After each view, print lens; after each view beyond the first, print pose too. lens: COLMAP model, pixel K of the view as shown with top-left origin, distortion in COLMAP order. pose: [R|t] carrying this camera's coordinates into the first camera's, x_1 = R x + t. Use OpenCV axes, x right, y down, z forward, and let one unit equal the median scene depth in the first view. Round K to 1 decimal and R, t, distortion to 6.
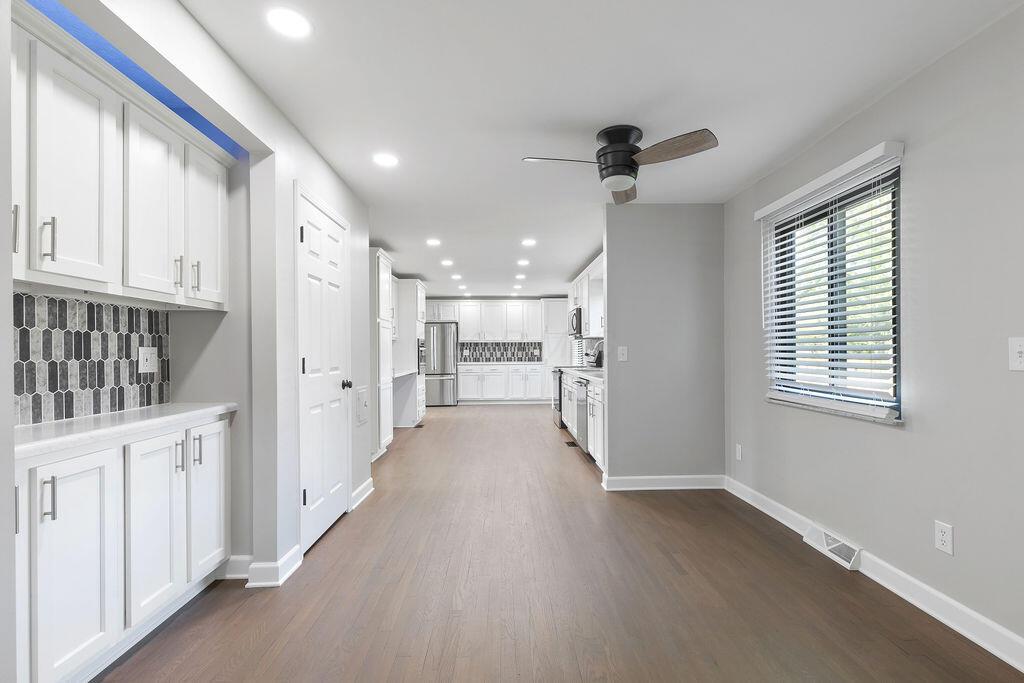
lens RADIAL K [[461.1, 0, 519.9], [0, 461.1, 343.2], [0, 0, 1]] dist [-0.002598, -0.000159]
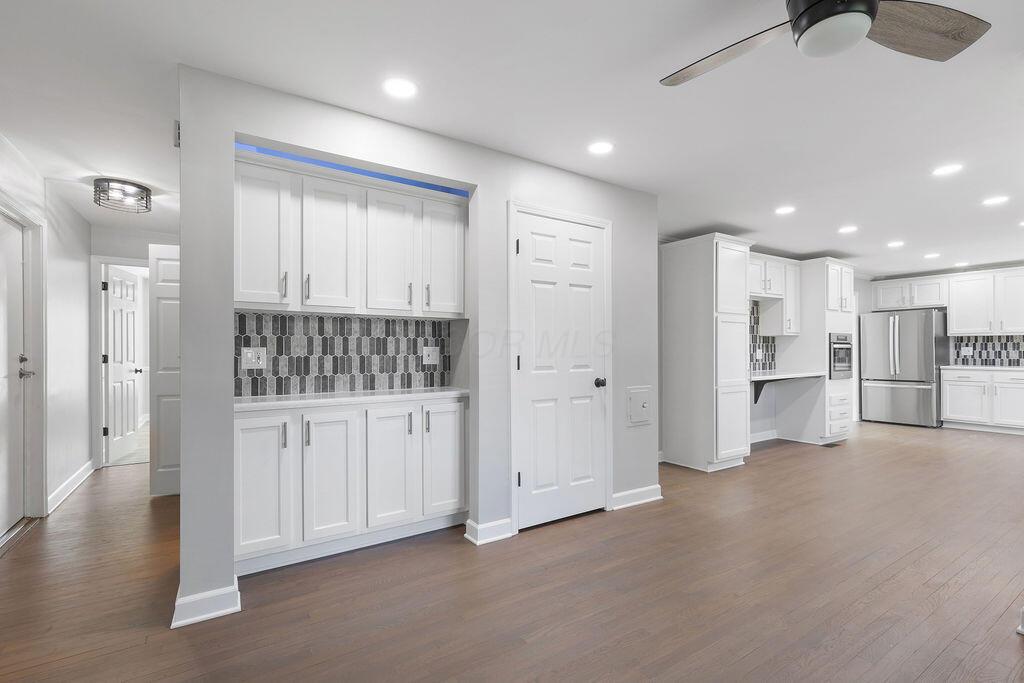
lens RADIAL K [[451.5, 0, 513.1], [0, 451.5, 344.7], [0, 0, 1]] dist [0.000795, -0.000018]
pose [[0.512863, -0.005051, -0.858456, 0.511435], [0.013583, 0.999905, 0.002231, 0.002086], [0.858363, -0.012805, 0.512883, 0.458266]]
